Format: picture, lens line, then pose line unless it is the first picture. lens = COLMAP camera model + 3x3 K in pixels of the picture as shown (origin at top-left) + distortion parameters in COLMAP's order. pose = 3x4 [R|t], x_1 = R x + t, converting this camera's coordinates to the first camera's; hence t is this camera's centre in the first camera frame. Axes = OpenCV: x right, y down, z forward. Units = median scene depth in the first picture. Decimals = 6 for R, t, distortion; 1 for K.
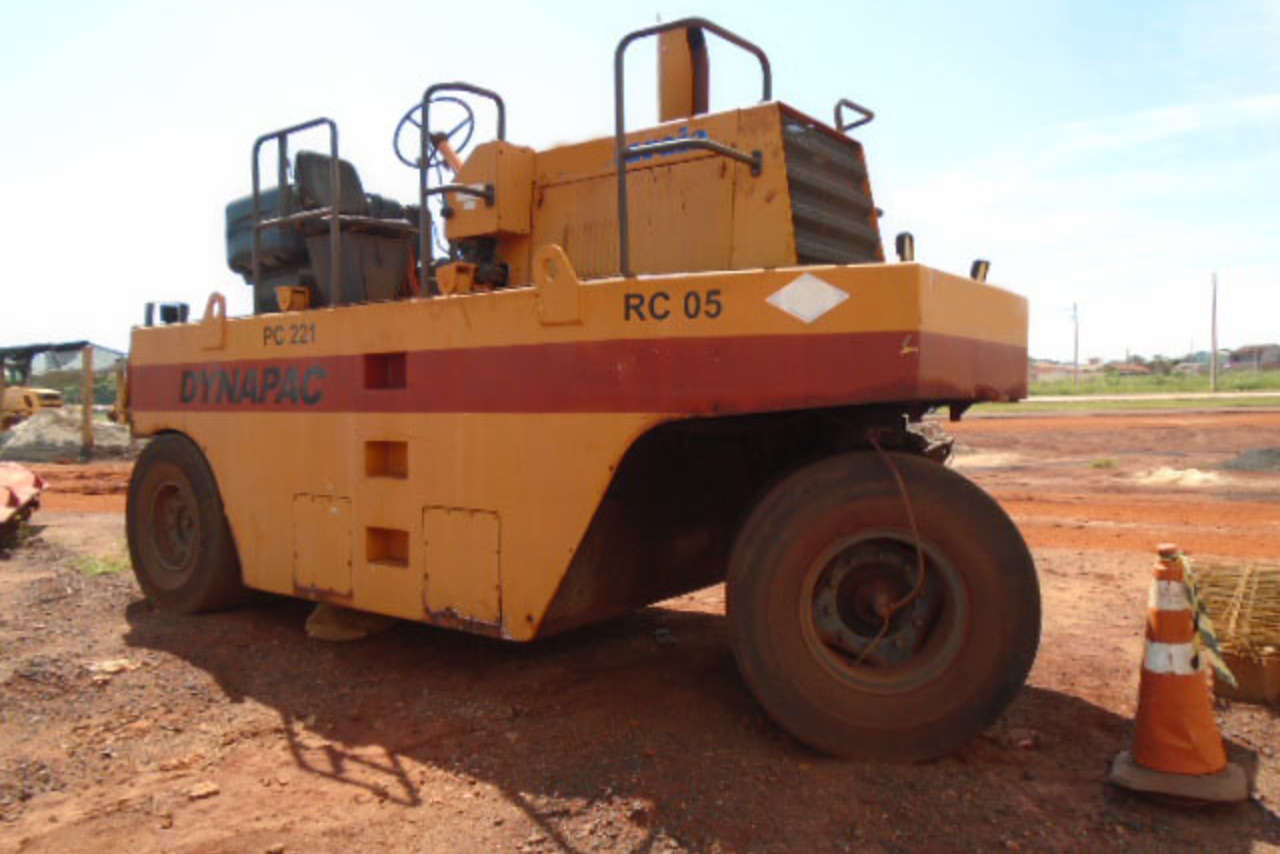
lens RADIAL K [[973.5, 0, 626.1], [0, 973.5, 423.6], [0, 0, 1]] dist [0.000143, 0.002276]
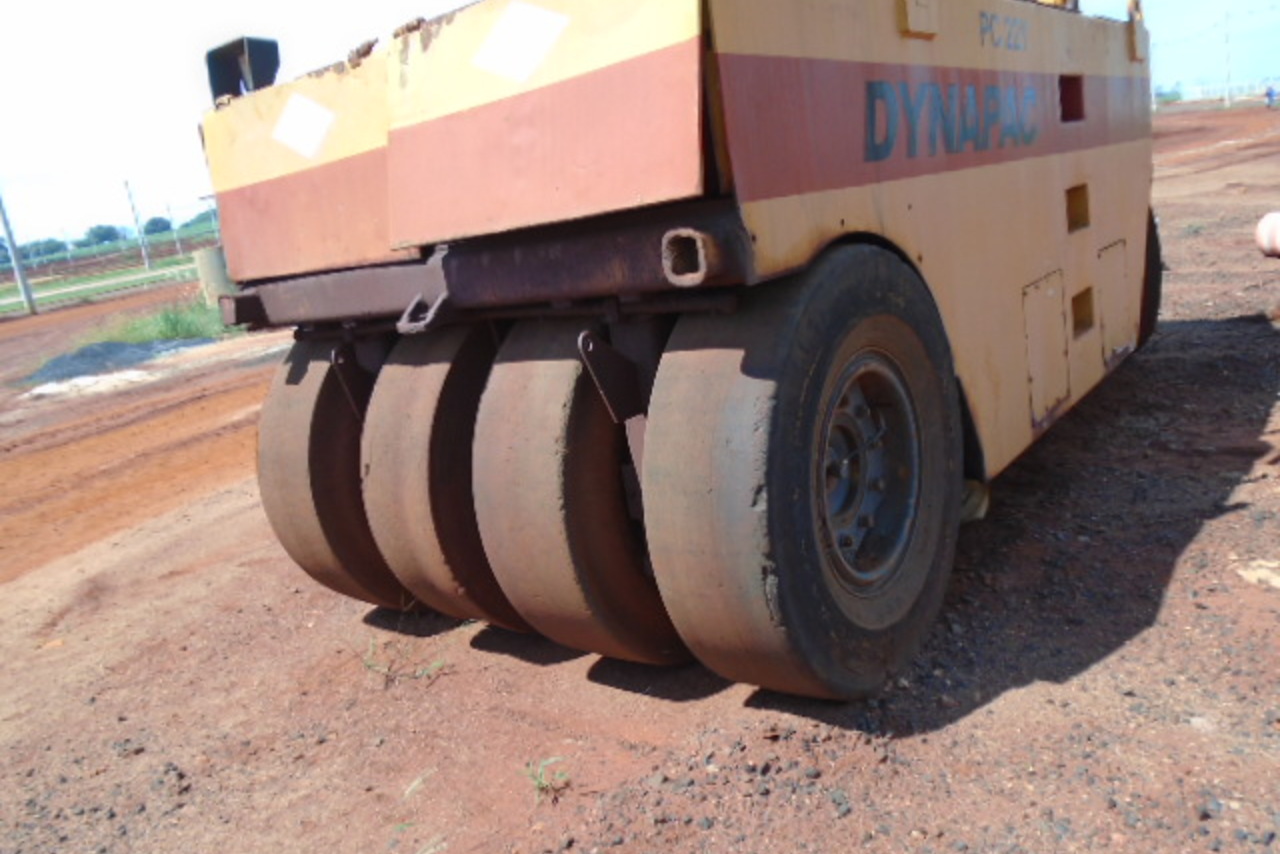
lens RADIAL K [[958.4, 0, 644.7], [0, 958.4, 416.0], [0, 0, 1]] dist [-0.012379, 0.001284]
pose [[0.003855, -0.199590, 0.979872, -1.204287], [0.172229, 0.965369, 0.195959, -0.017199], [-0.985049, 0.168007, 0.038097, 1.513278]]
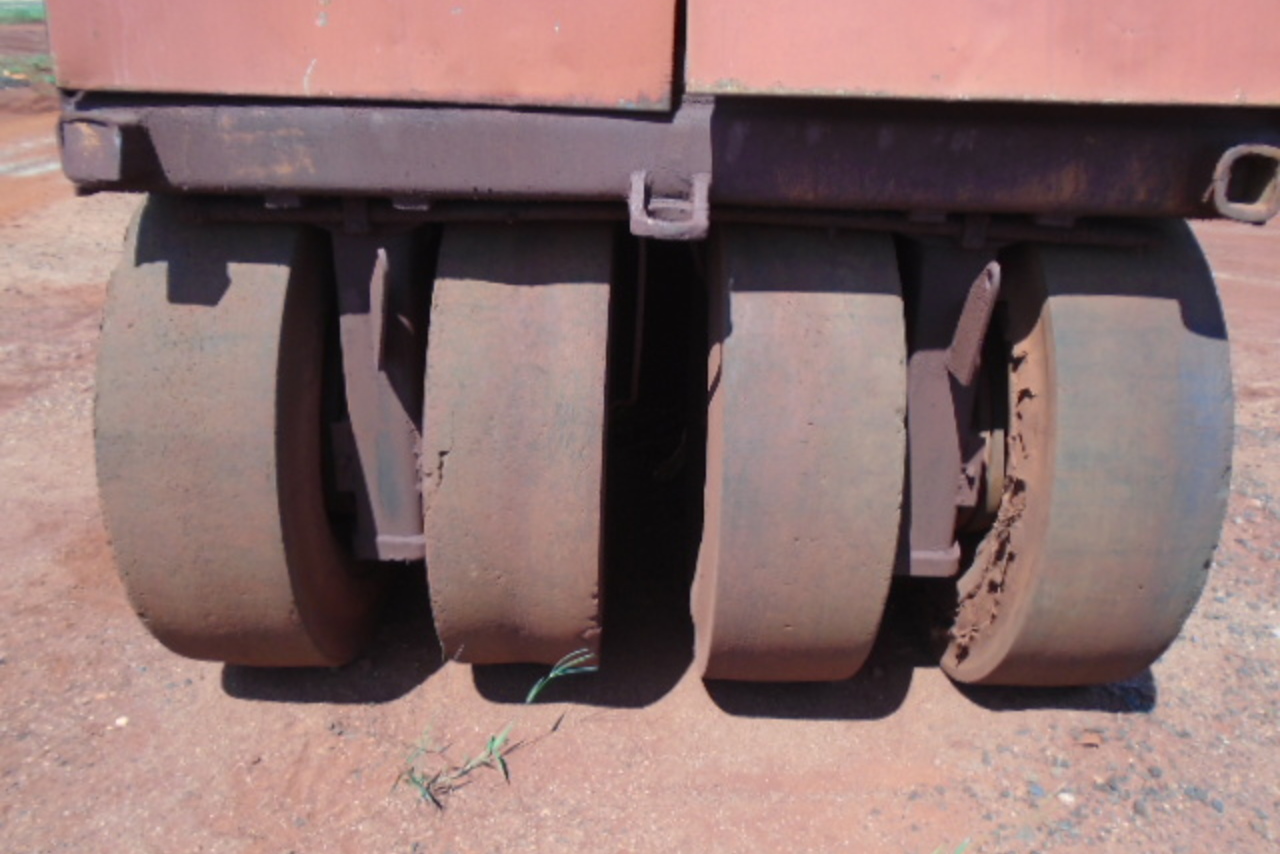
lens RADIAL K [[1037.3, 0, 632.9], [0, 1037.3, 434.5], [0, 0, 1]] dist [-0.035432, 0.006323]
pose [[-0.590044, -0.292797, 0.752408, -0.922708], [-0.001758, 0.932387, 0.361457, -0.046120], [-0.807369, 0.211953, -0.550664, 1.900490]]
